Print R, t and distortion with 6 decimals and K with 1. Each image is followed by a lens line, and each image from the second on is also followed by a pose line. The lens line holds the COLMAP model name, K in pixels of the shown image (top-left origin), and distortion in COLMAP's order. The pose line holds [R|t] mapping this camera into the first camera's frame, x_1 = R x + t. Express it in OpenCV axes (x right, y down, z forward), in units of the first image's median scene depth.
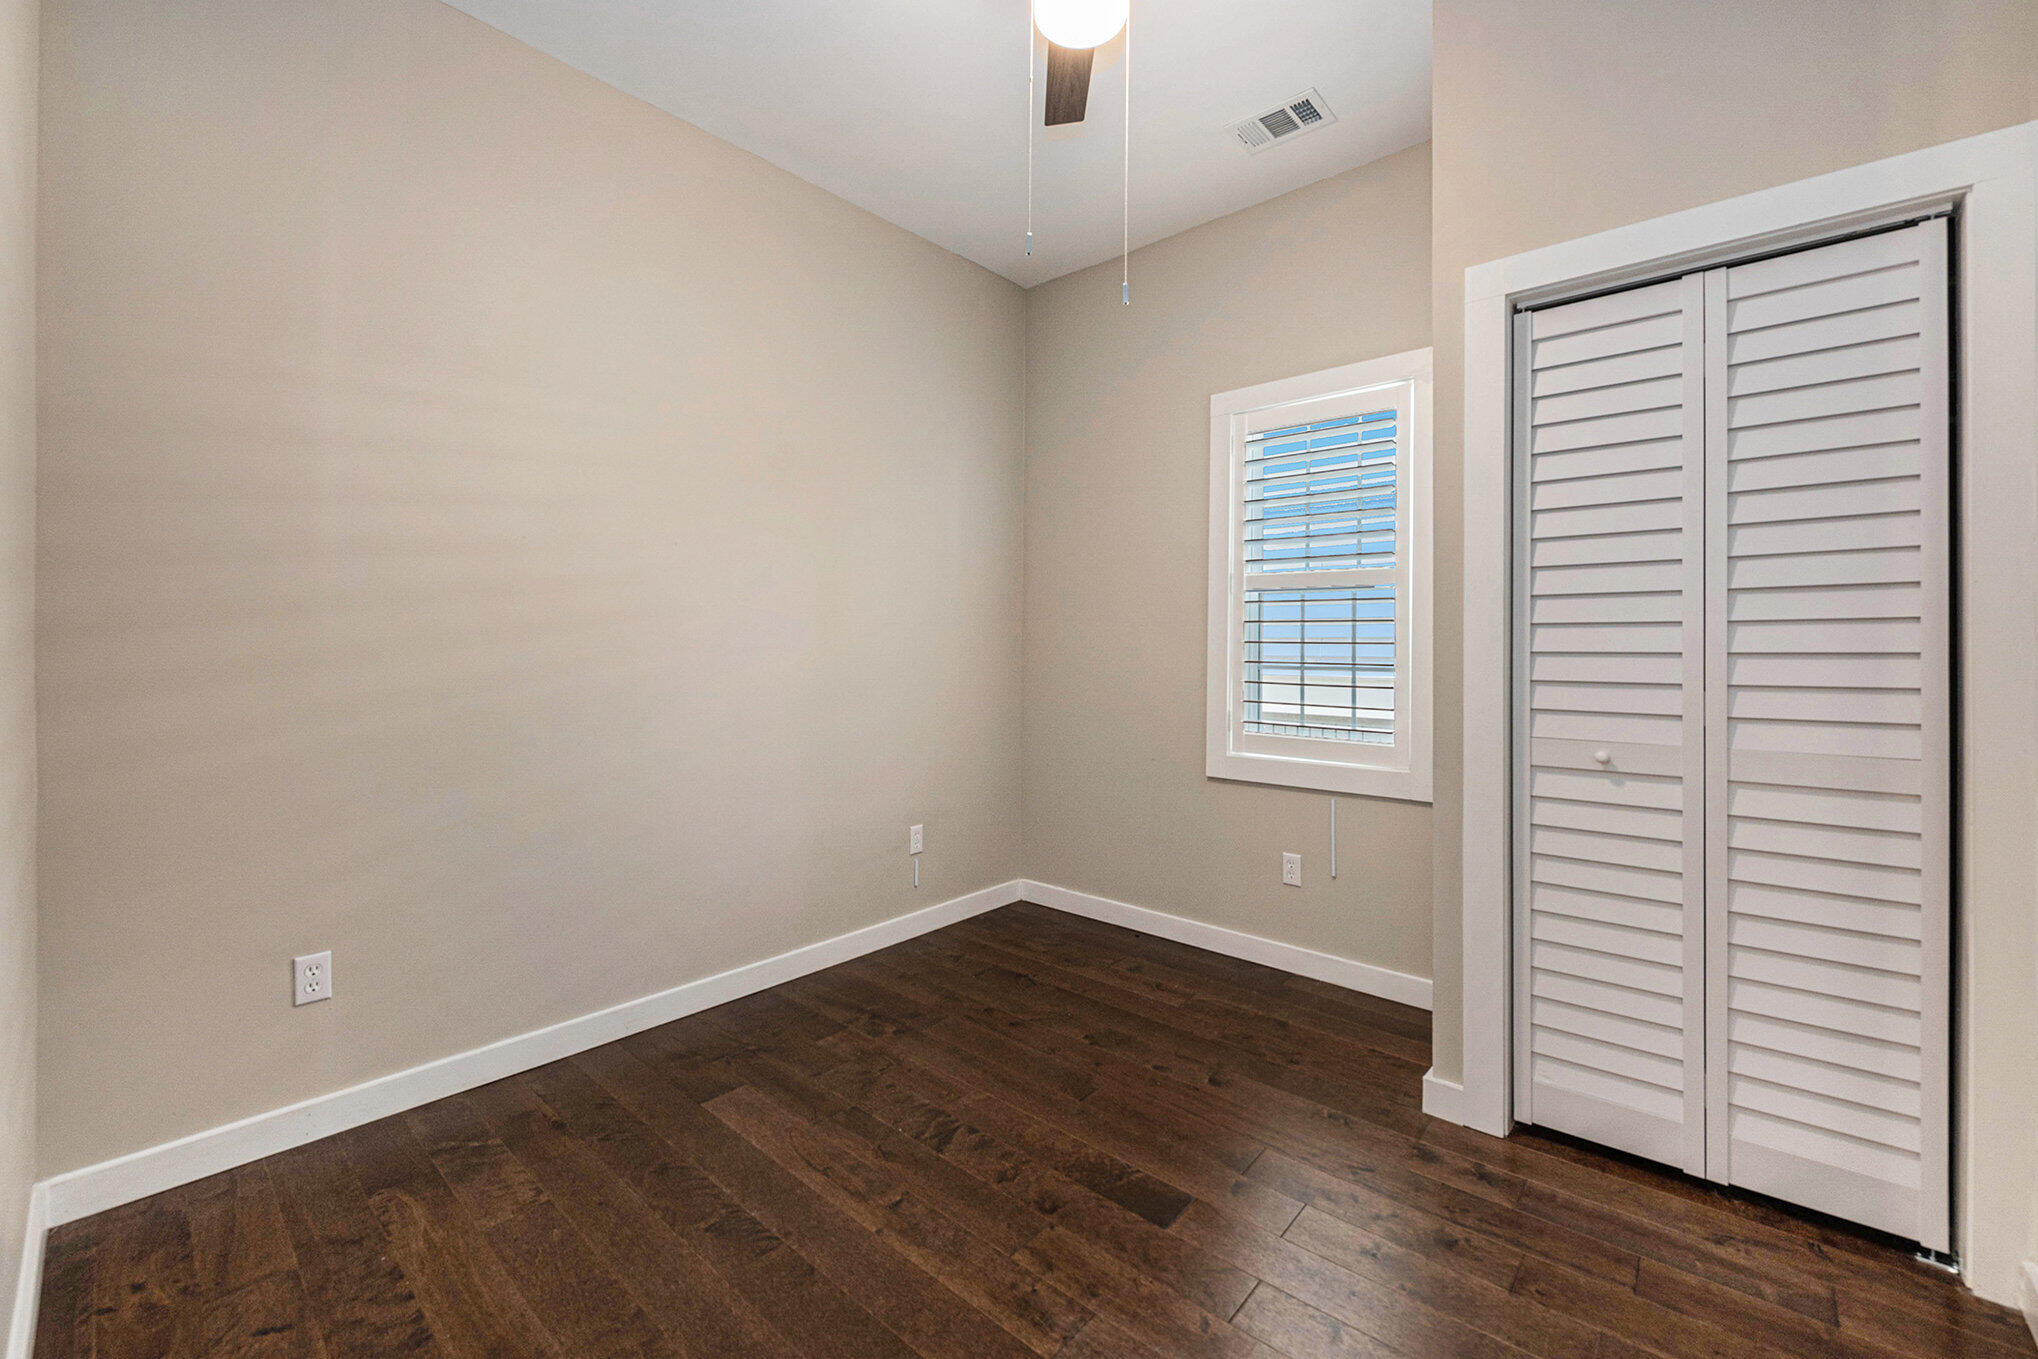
lens RADIAL K [[819.0, 0, 1037.4], [0, 819.0, 652.1], [0, 0, 1]] dist [-0.012363, -0.002661]
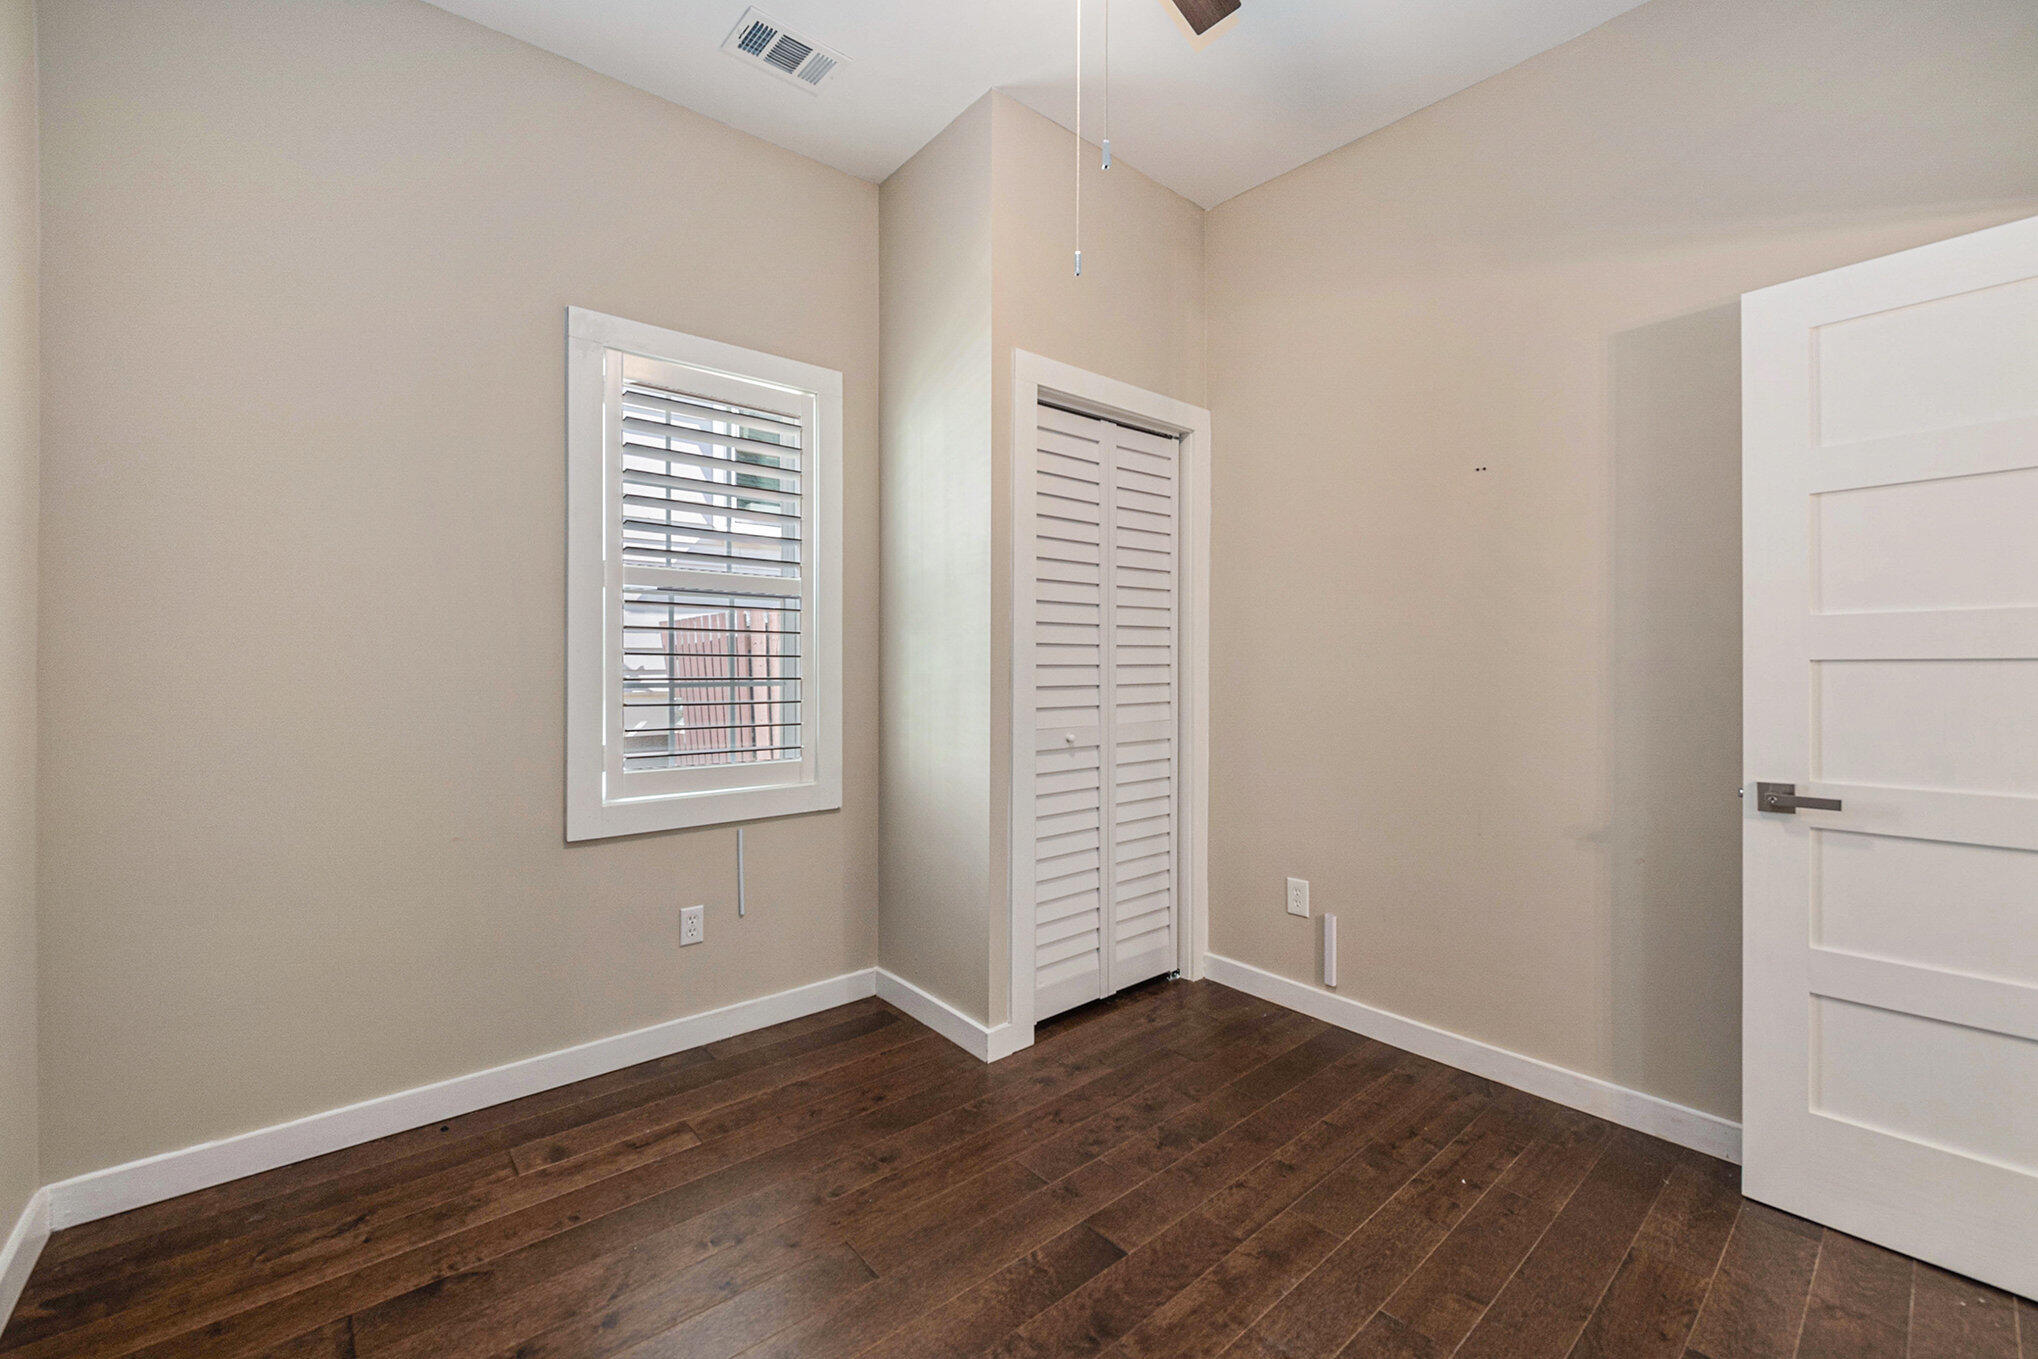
lens RADIAL K [[819.0, 0, 1004.3], [0, 819.0, 679.1], [0, 0, 1]] dist [-0.012363, -0.002661]
pose [[0.156893, -0.013365, 0.987525, -0.508240], [0.002978, 0.999910, 0.013060, 0.004844], [-0.987611, 0.000892, 0.156919, 0.615137]]
